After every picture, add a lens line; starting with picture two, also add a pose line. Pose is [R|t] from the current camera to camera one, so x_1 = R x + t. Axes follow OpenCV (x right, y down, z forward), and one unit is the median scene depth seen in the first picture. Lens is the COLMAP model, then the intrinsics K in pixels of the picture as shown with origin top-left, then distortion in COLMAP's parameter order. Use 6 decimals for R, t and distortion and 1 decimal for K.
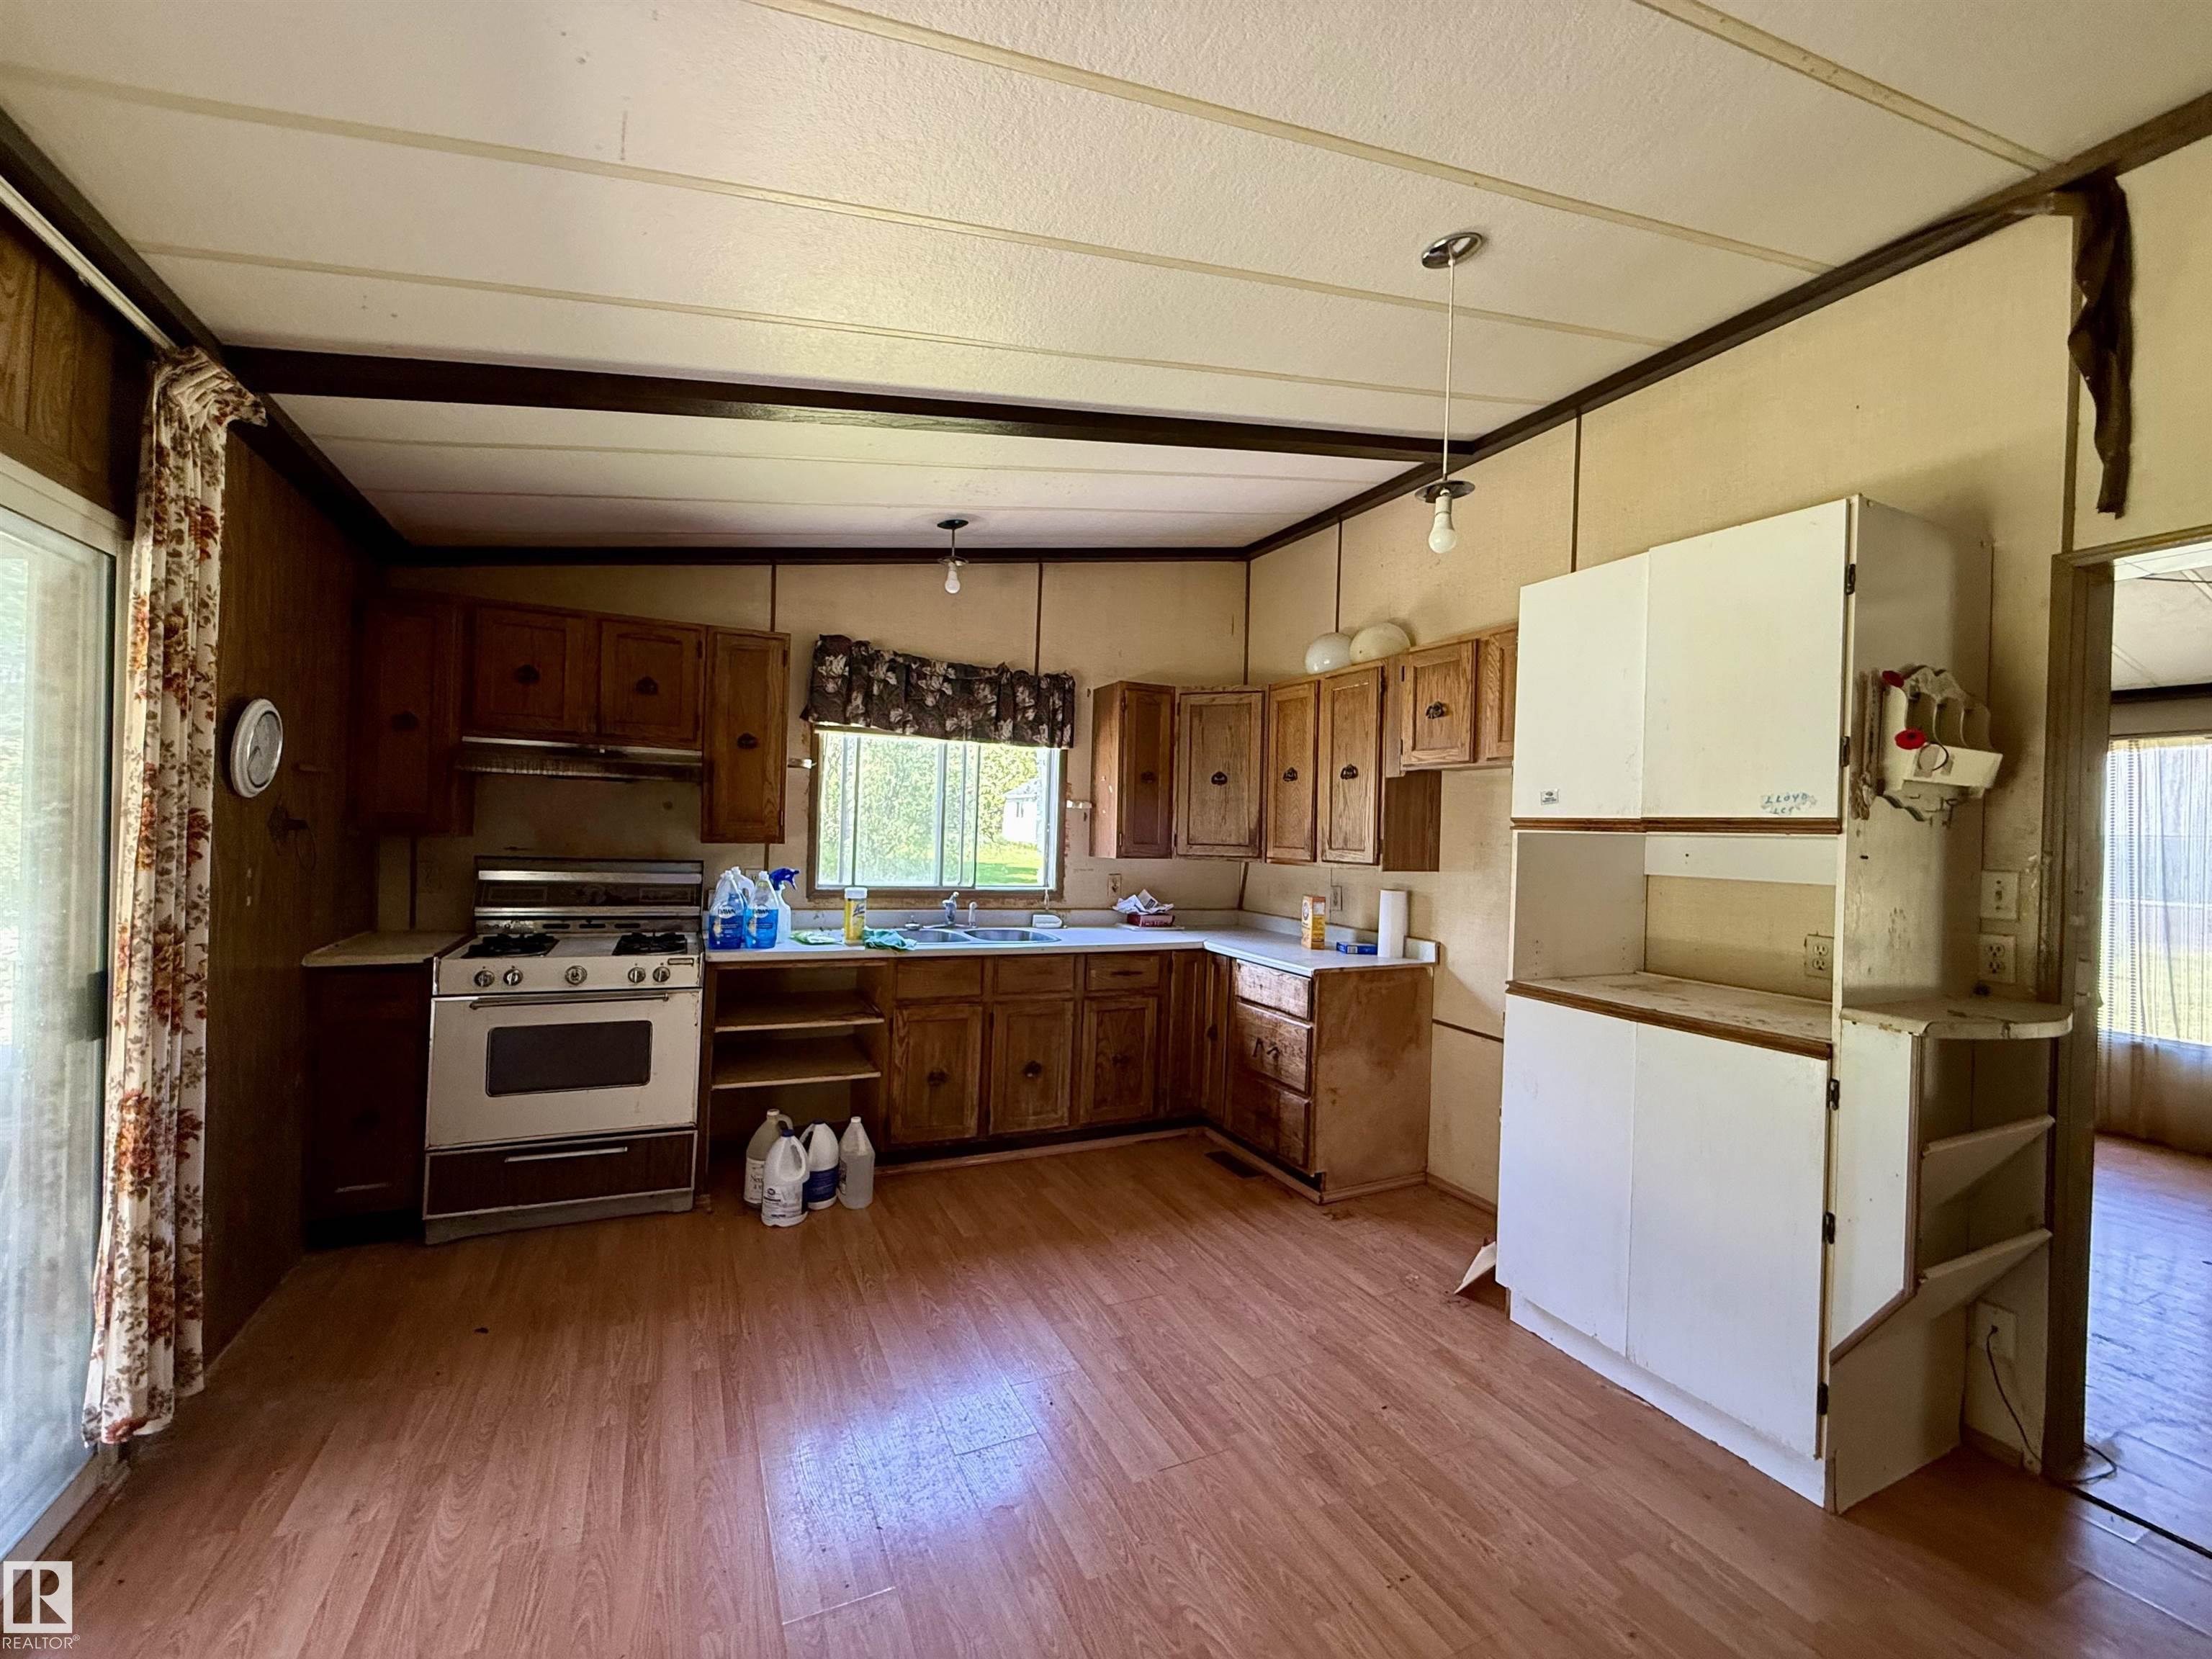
lens RADIAL K [[884.1, 0, 1100.5], [0, 884.1, 823.0], [0, 0, 1]] dist [0.000499, 0.000376]
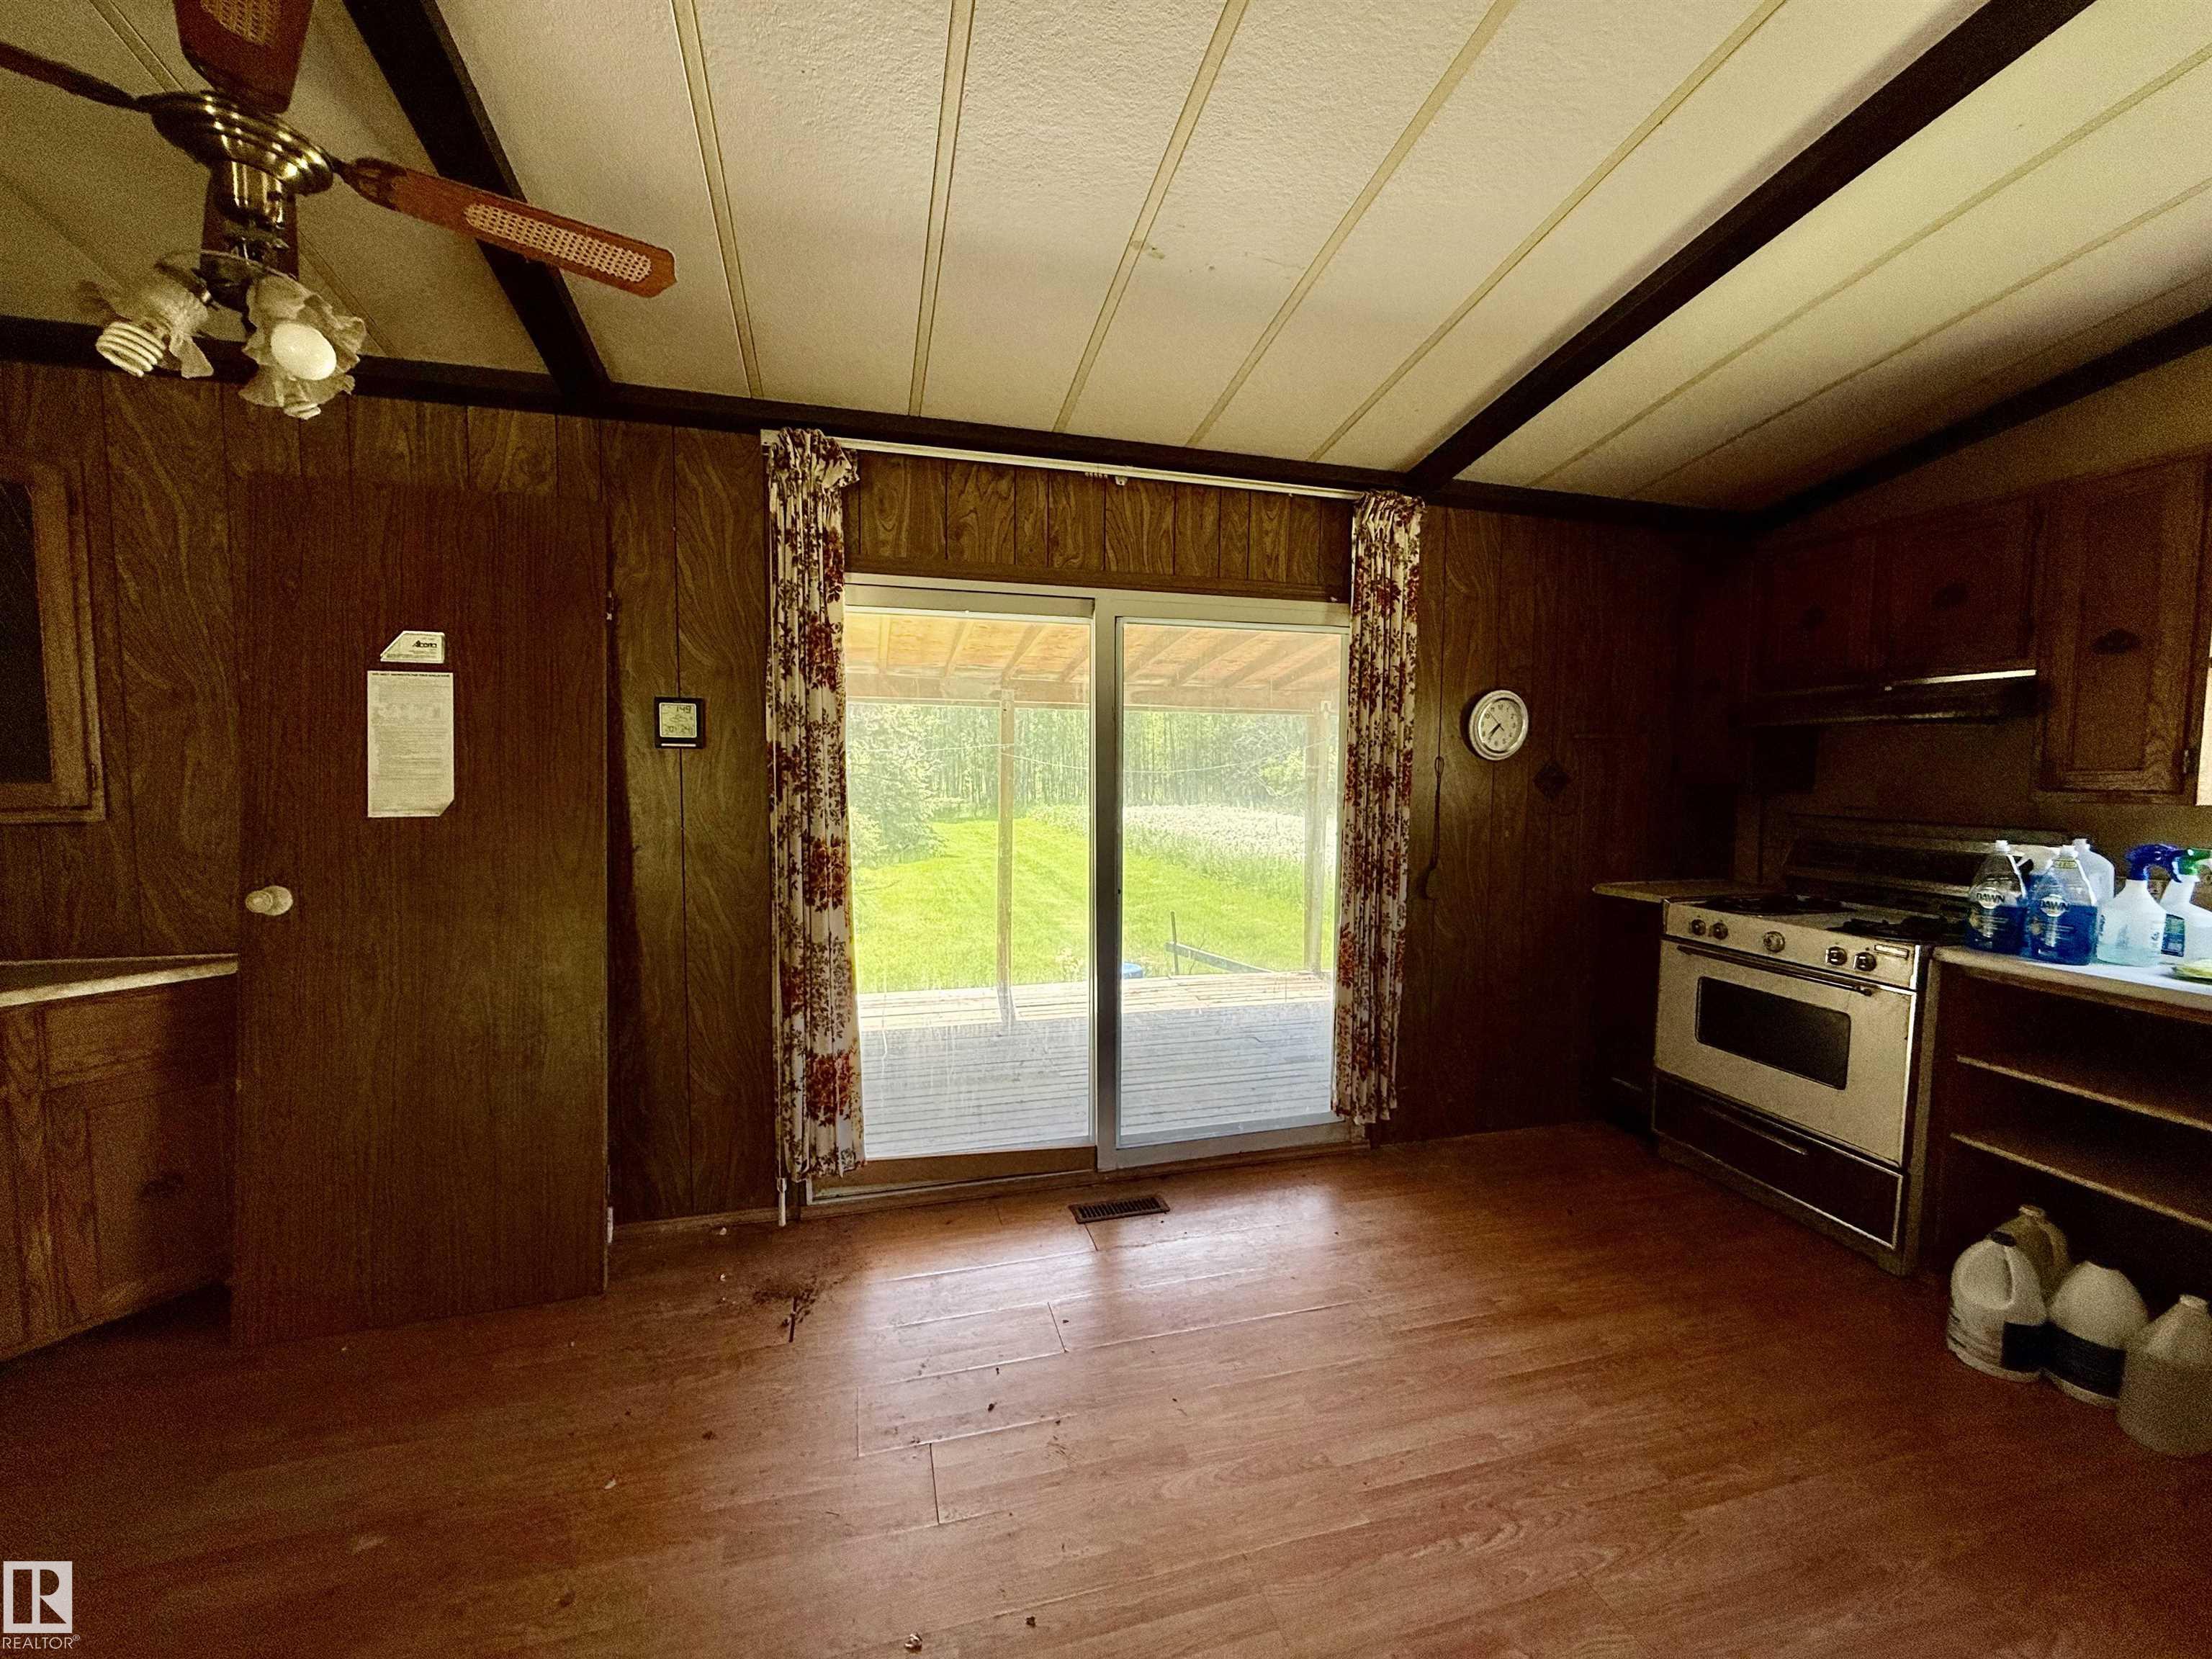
lens RADIAL K [[884.1, 0, 1100.5], [0, 884.1, 823.0], [0, 0, 1]] dist [0.000499, 0.000376]
pose [[-0.175252, 0.027197, -0.984148, 0.437308], [-0.003616, 0.999594, 0.028268, 0.026725], [0.984517, 0.008513, -0.175083, 0.483222]]
